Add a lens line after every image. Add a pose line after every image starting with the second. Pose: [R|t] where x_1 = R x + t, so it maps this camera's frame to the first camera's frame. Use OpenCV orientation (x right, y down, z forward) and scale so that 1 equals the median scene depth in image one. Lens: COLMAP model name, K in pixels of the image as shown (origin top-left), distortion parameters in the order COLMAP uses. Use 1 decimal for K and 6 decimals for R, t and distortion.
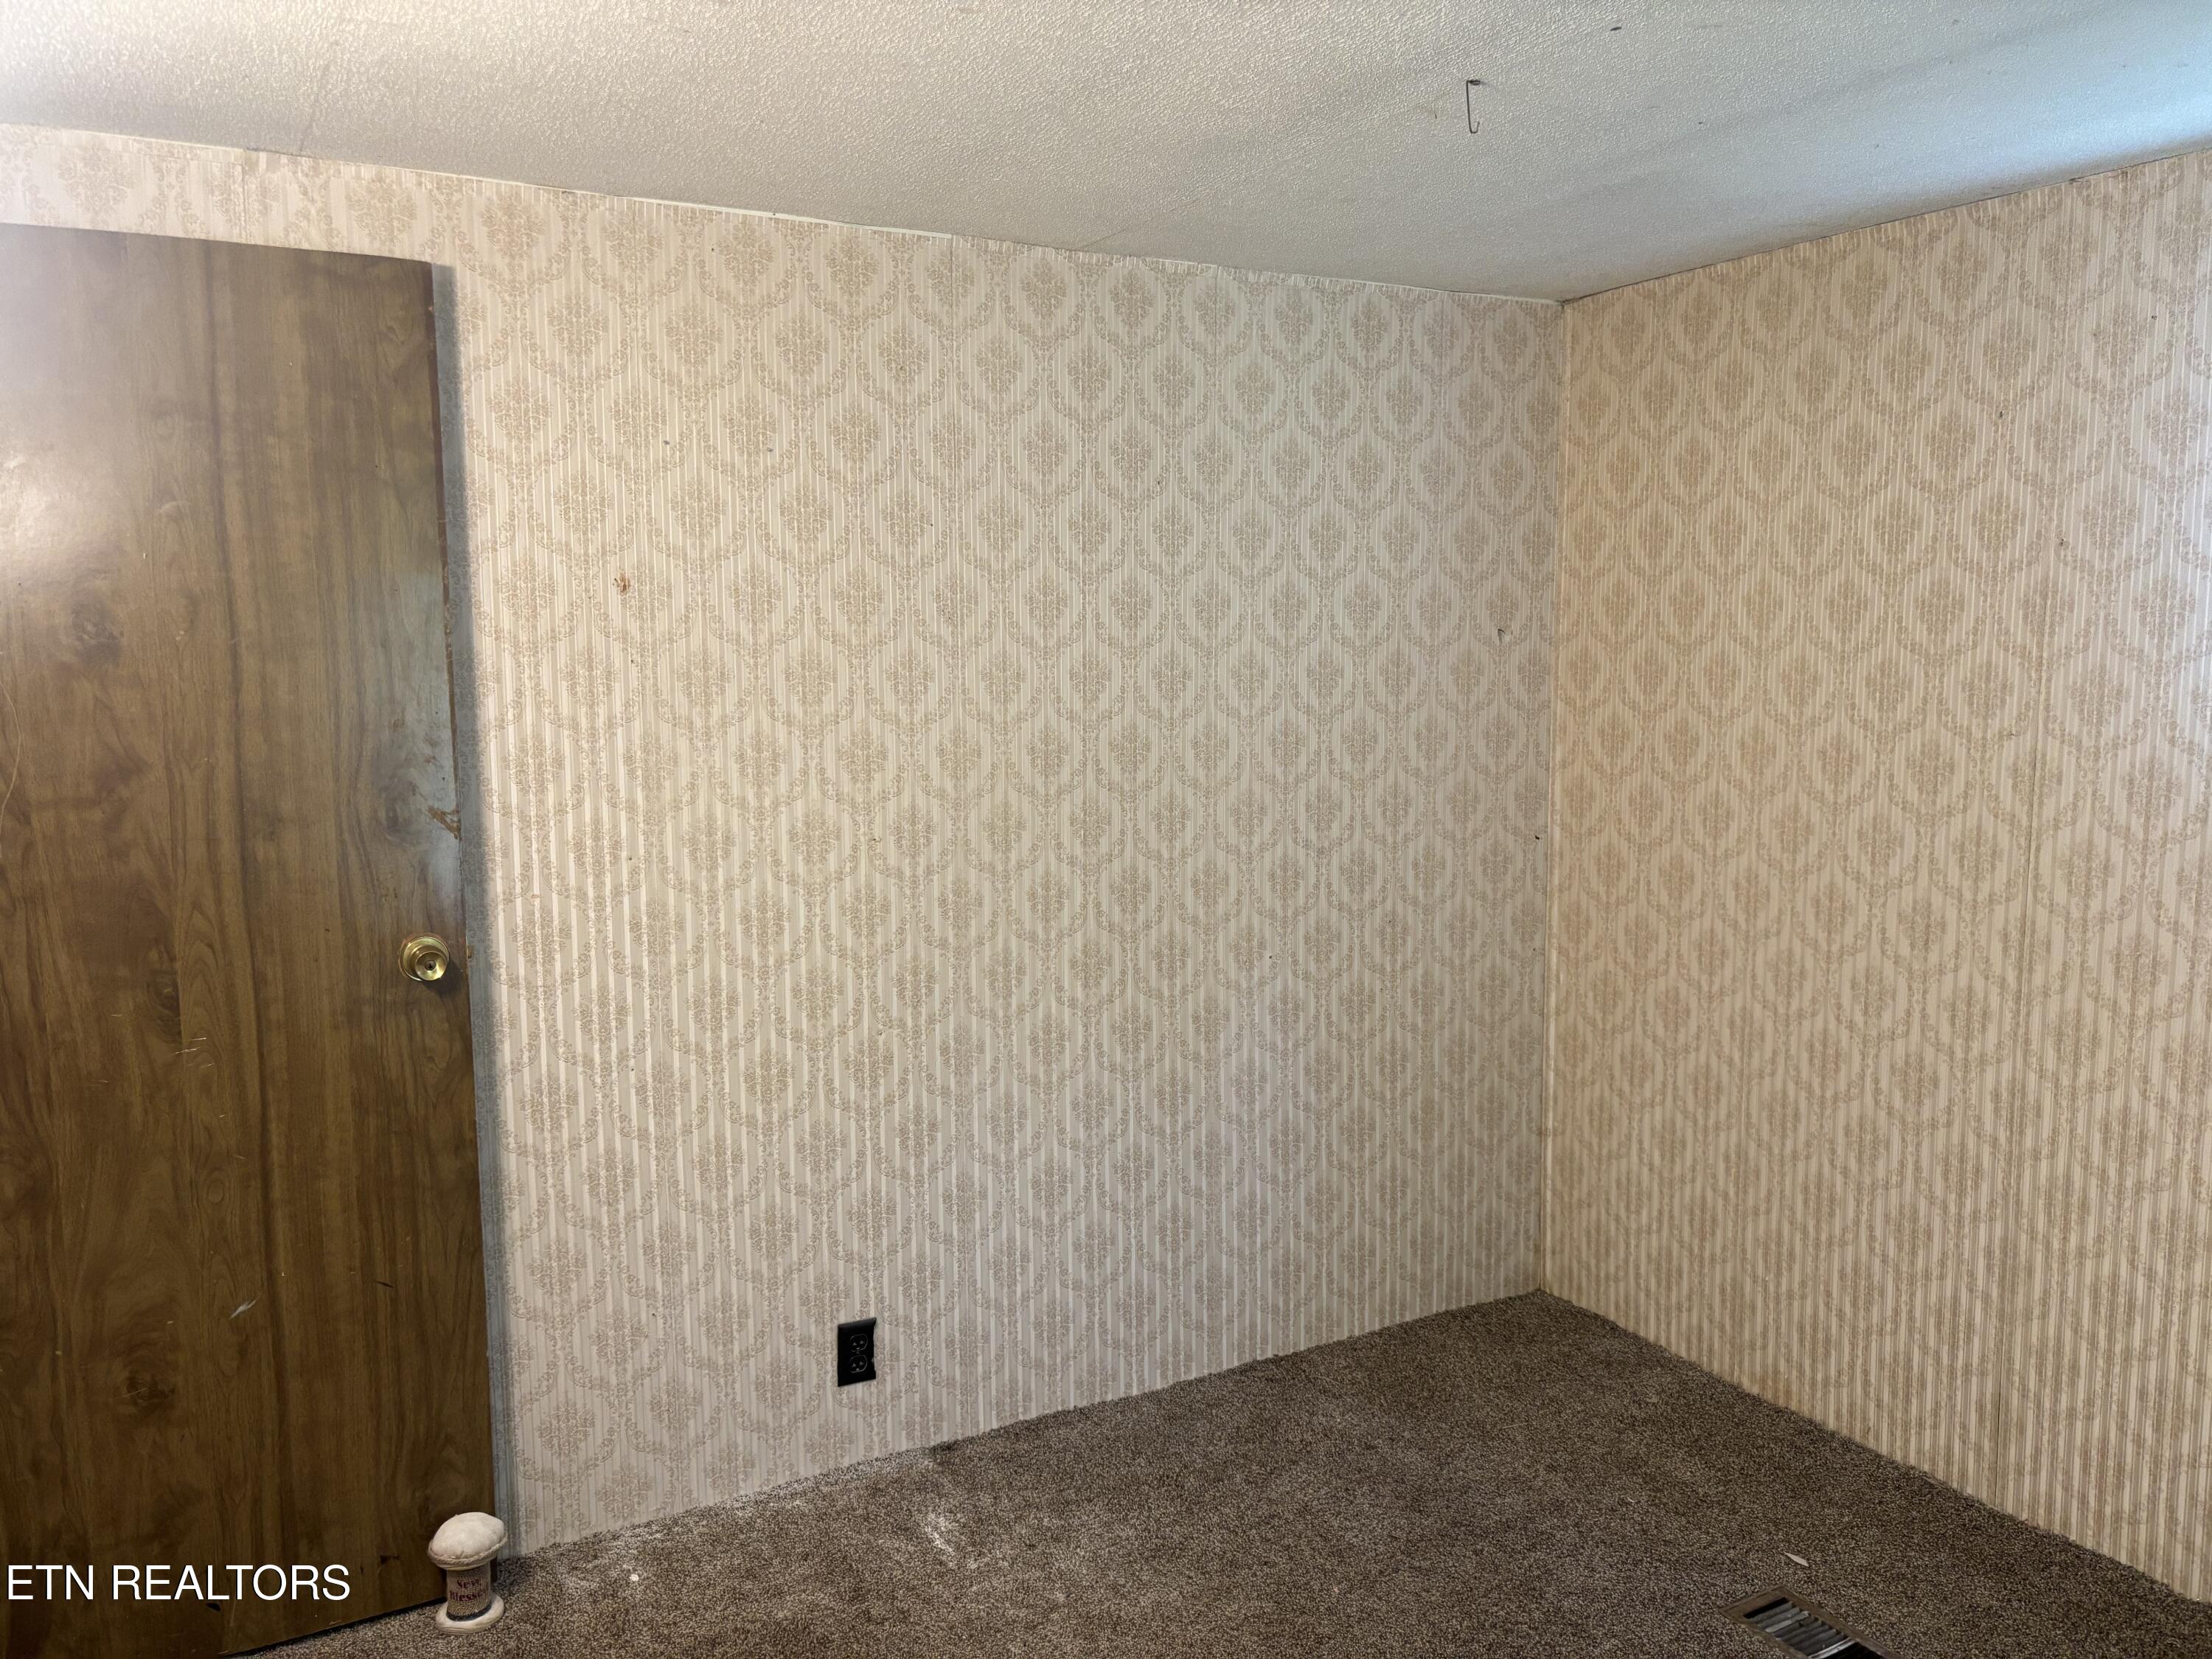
lens RADIAL K [[1902.8, 0, 1107.7], [0, 1902.8, 846.1], [0, 0, 1]] dist [0.046198, -0.003142]
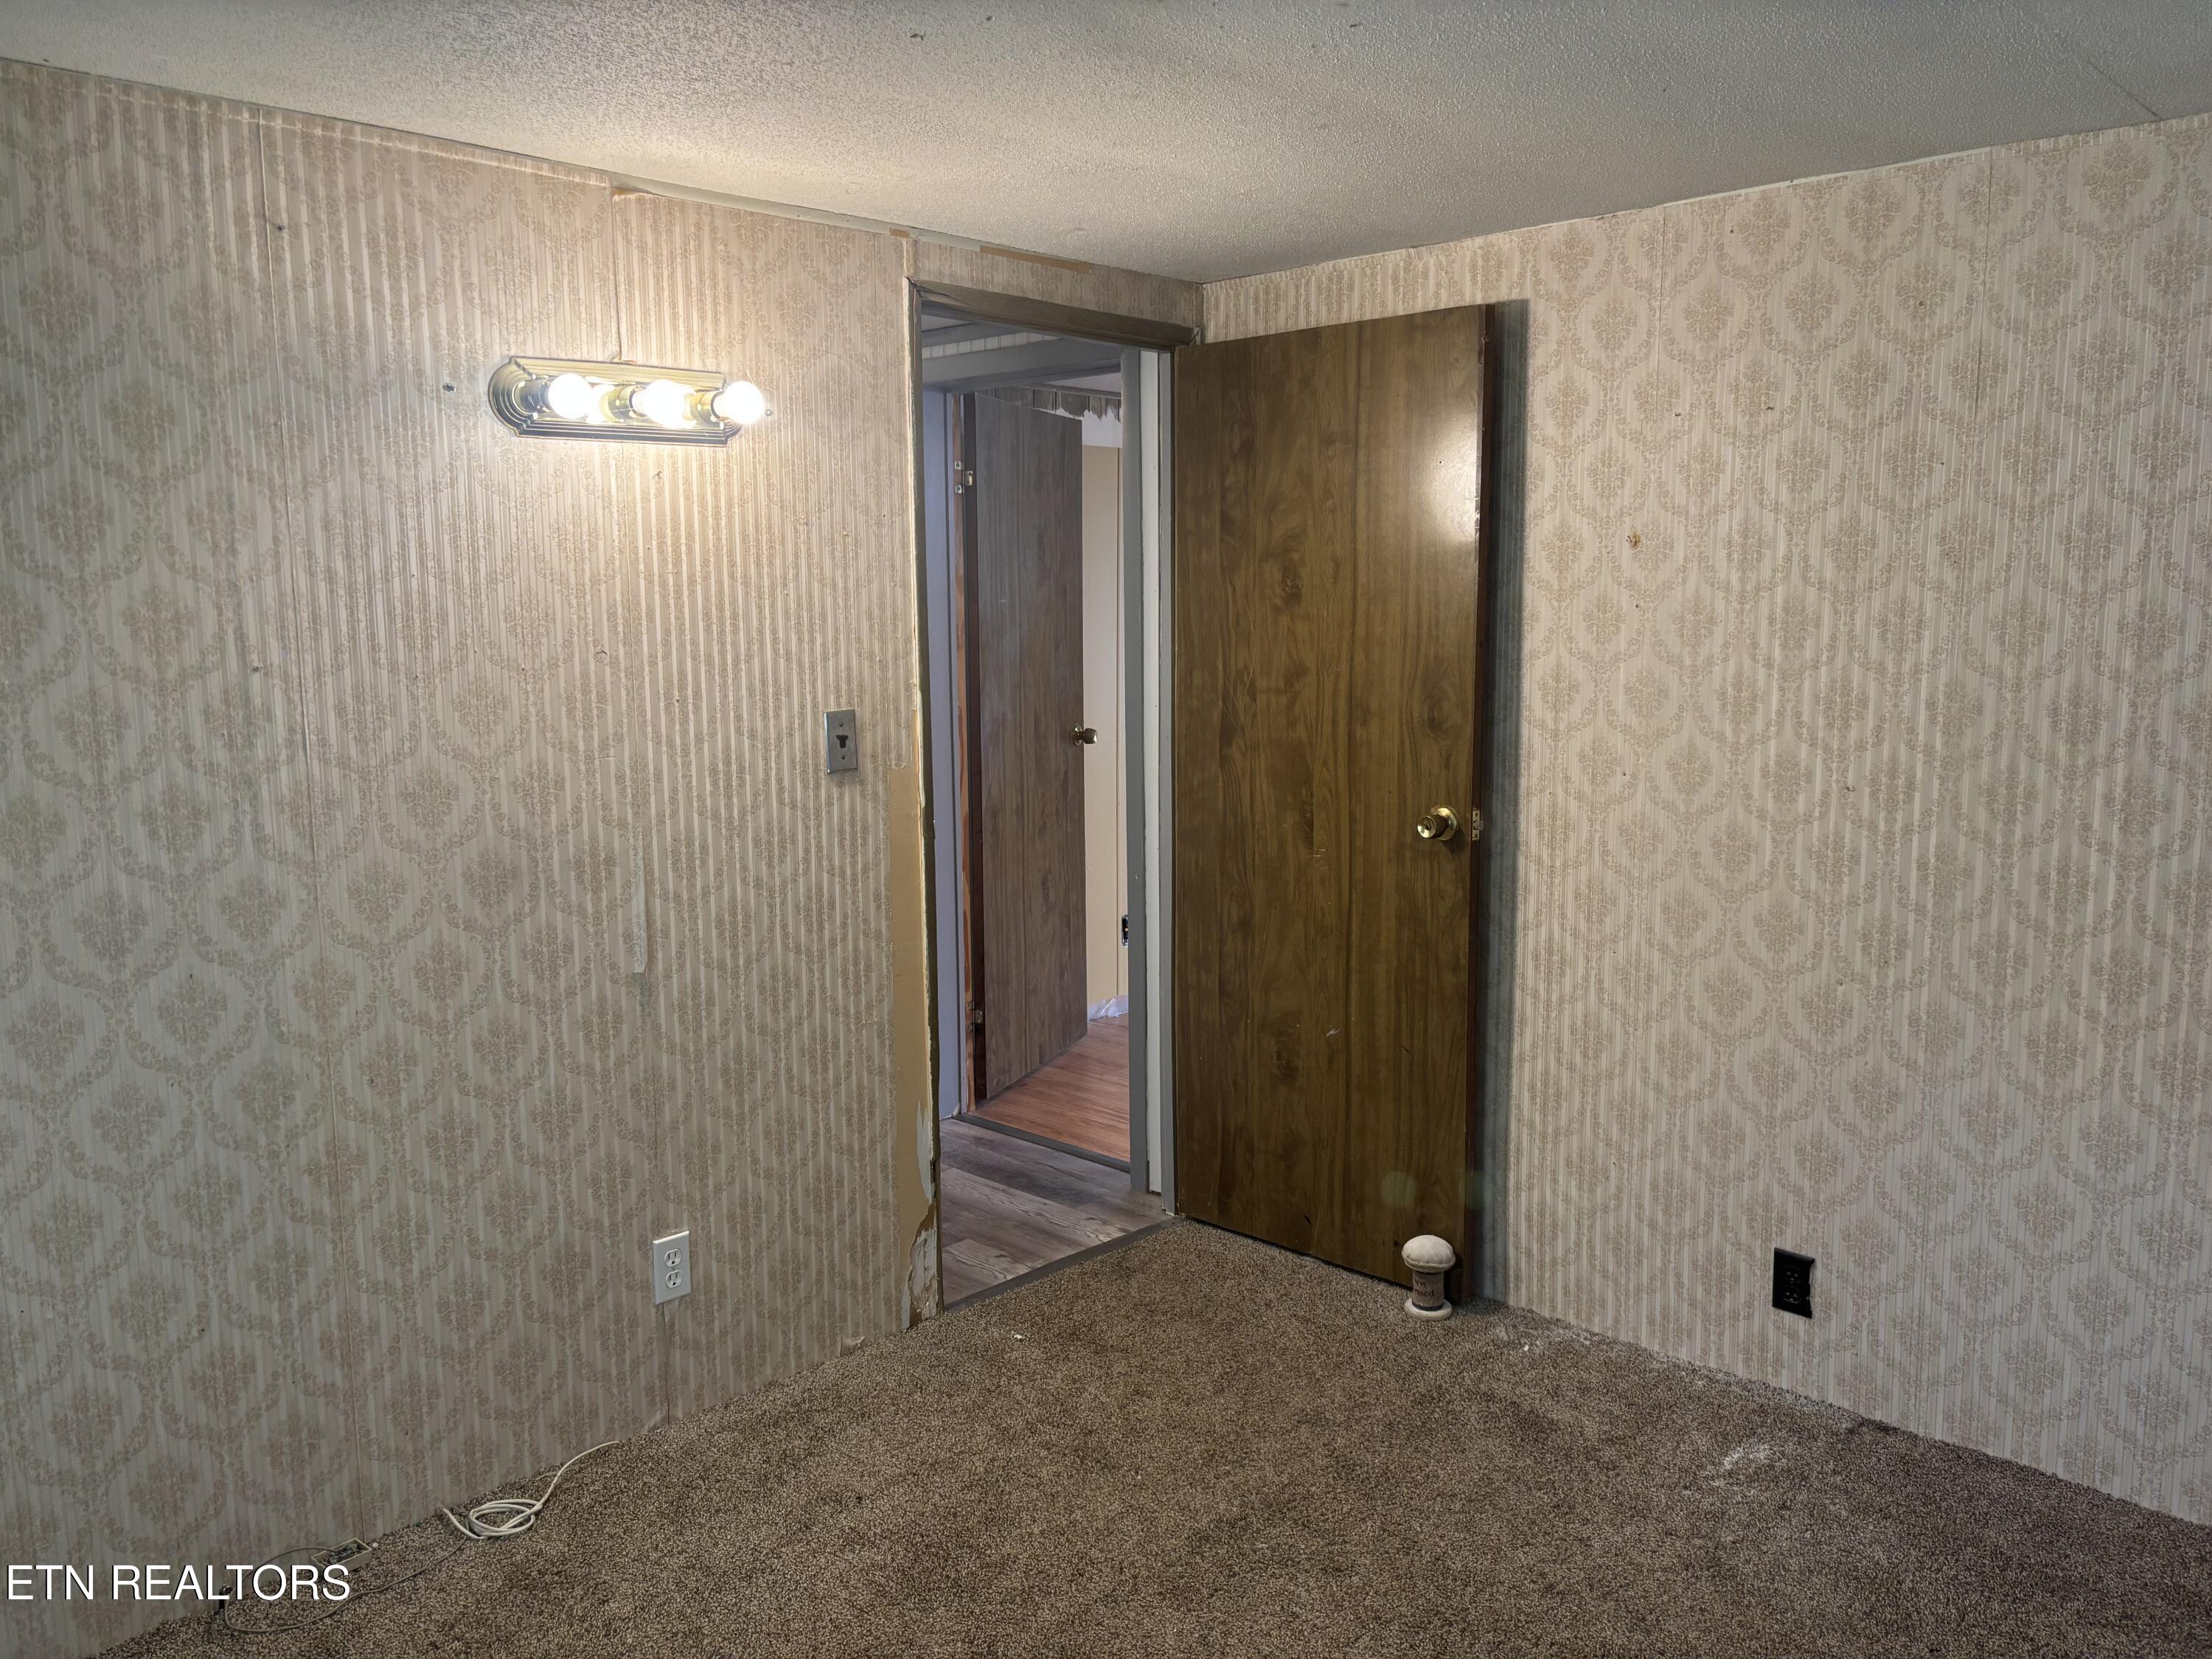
lens RADIAL K [[1690.0, 0, 1106.0], [0, 1690.0, 829.5], [0, 0, 1]] dist [0.037556, -0.050957]
pose [[0.236940, 0.133364, -0.962327, 0.667050], [-0.107218, 0.988072, 0.110533, -0.040010], [0.965590, 0.076989, 0.248413, 0.420827]]
